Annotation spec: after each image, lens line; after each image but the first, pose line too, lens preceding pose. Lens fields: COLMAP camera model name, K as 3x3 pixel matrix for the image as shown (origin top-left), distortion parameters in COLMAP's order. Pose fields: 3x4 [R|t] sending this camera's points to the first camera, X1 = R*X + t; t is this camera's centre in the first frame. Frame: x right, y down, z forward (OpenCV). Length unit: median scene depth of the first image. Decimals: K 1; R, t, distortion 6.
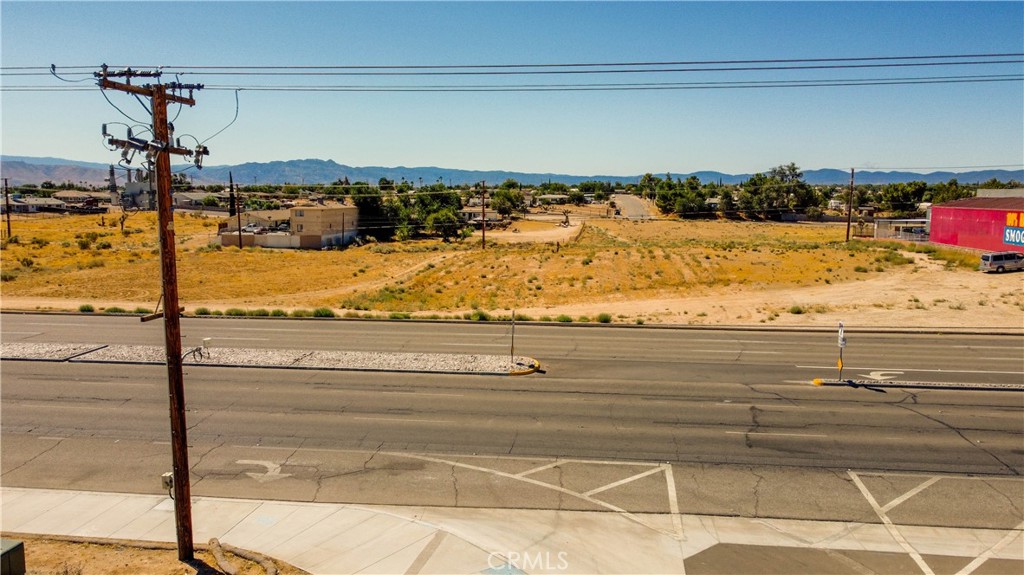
lens RADIAL K [[779.5, 0, 510.8], [0, 779.5, 289.5], [0, 0, 1]] dist [-0.002082, 0.000558]
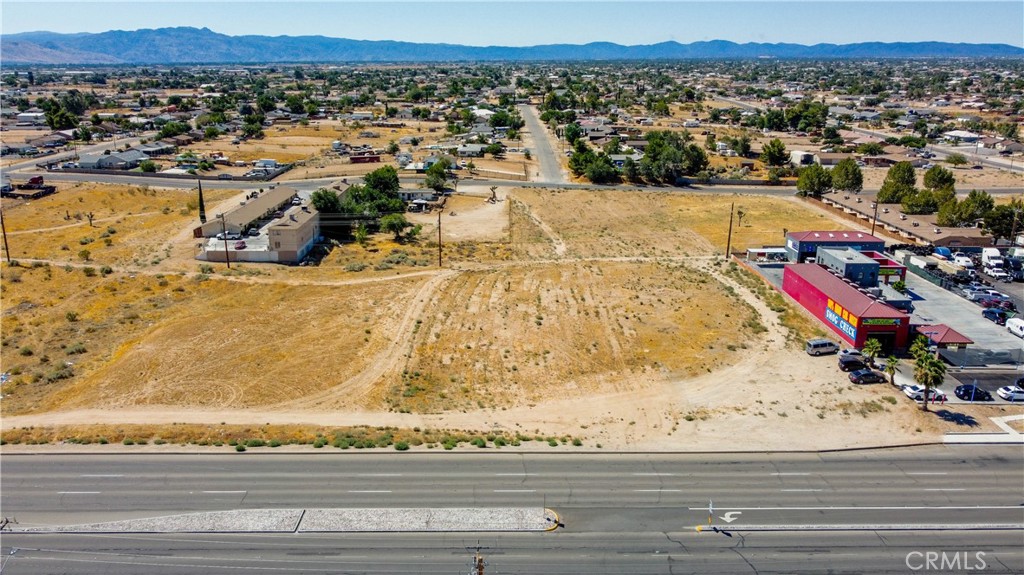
lens RADIAL K [[779.5, 0, 506.5], [0, 779.5, 287.3], [0, 0, 1]] dist [-0.002082, 0.000558]
pose [[0.991879, -0.037986, 0.121382, -0.074734], [0.018631, 0.987458, 0.156777, -0.190226], [-0.125815, -0.153242, 0.980147, -0.189738]]
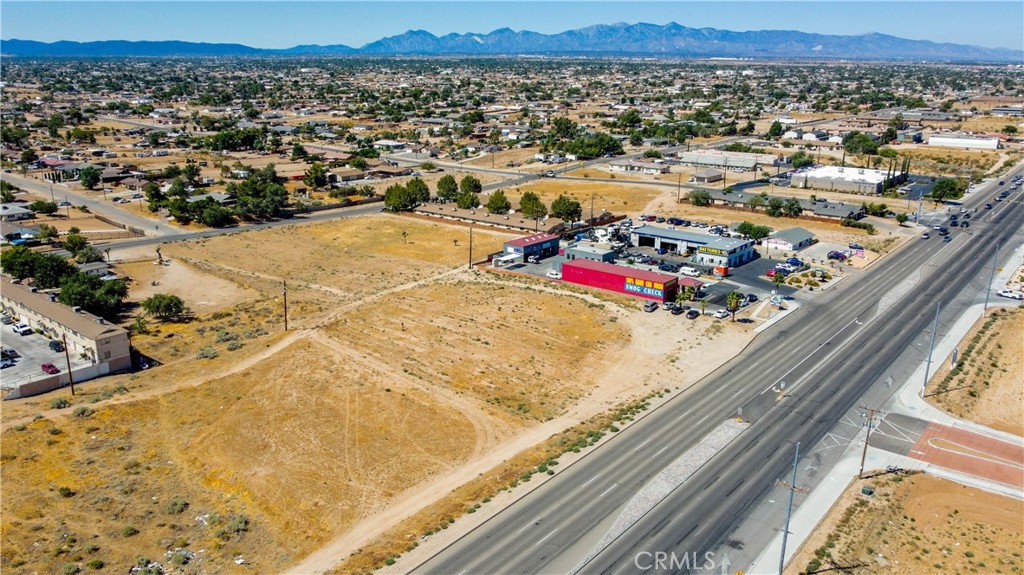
lens RADIAL K [[779.5, 0, 508.1], [0, 779.5, 288.1], [0, 0, 1]] dist [-0.002082, 0.000558]
pose [[0.542431, -0.238070, 0.805662, -0.775576], [0.105773, 0.970729, 0.215633, -0.324214], [-0.833415, -0.031748, 0.551735, -0.001281]]
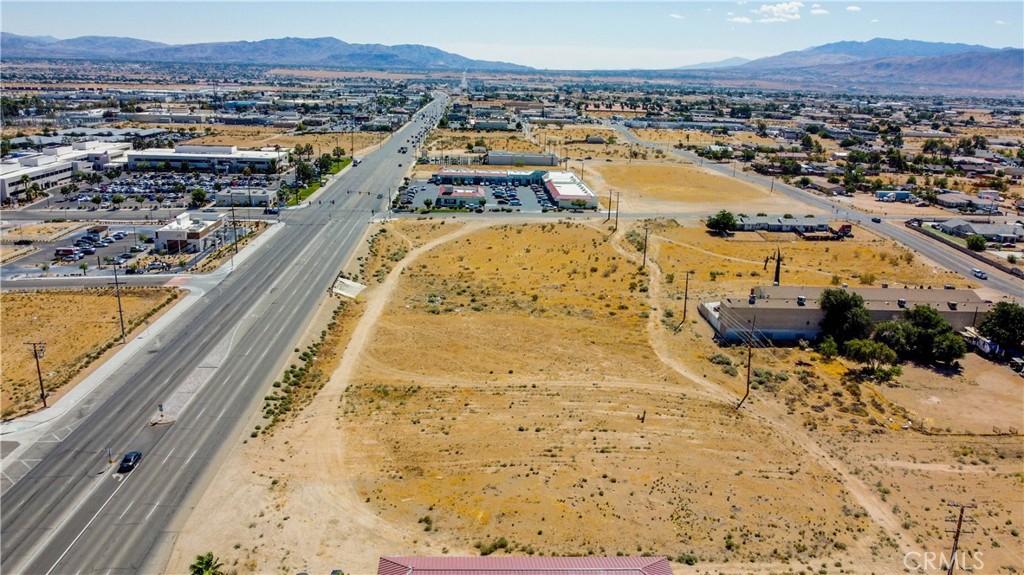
lens RADIAL K [[779.5, 0, 511.5], [0, 779.5, 287.7], [0, 0, 1]] dist [-0.002082, 0.000558]
pose [[0.169802, 0.266274, -0.948823, 0.792810], [-0.152556, 0.958301, 0.241632, -0.358708], [0.973598, 0.103719, 0.203343, 0.424649]]
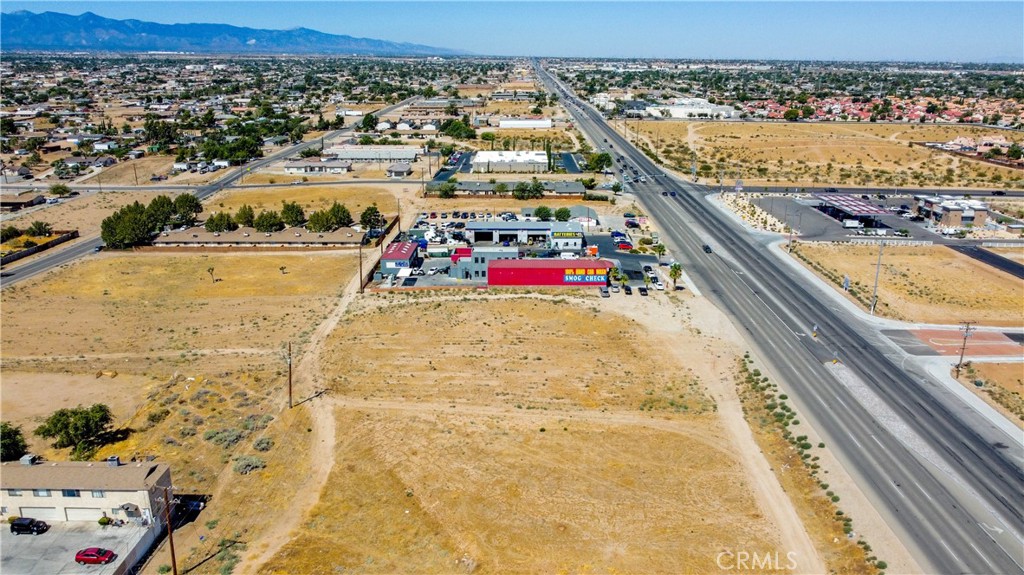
lens RADIAL K [[779.5, 0, 509.1], [0, 779.5, 285.3], [0, 0, 1]] dist [-0.002082, 0.000558]
pose [[-0.096516, -0.285754, 0.953430, -0.870919], [0.124619, 0.946895, 0.296411, -0.414513], [-0.987499, 0.147424, -0.055780, 0.696492]]
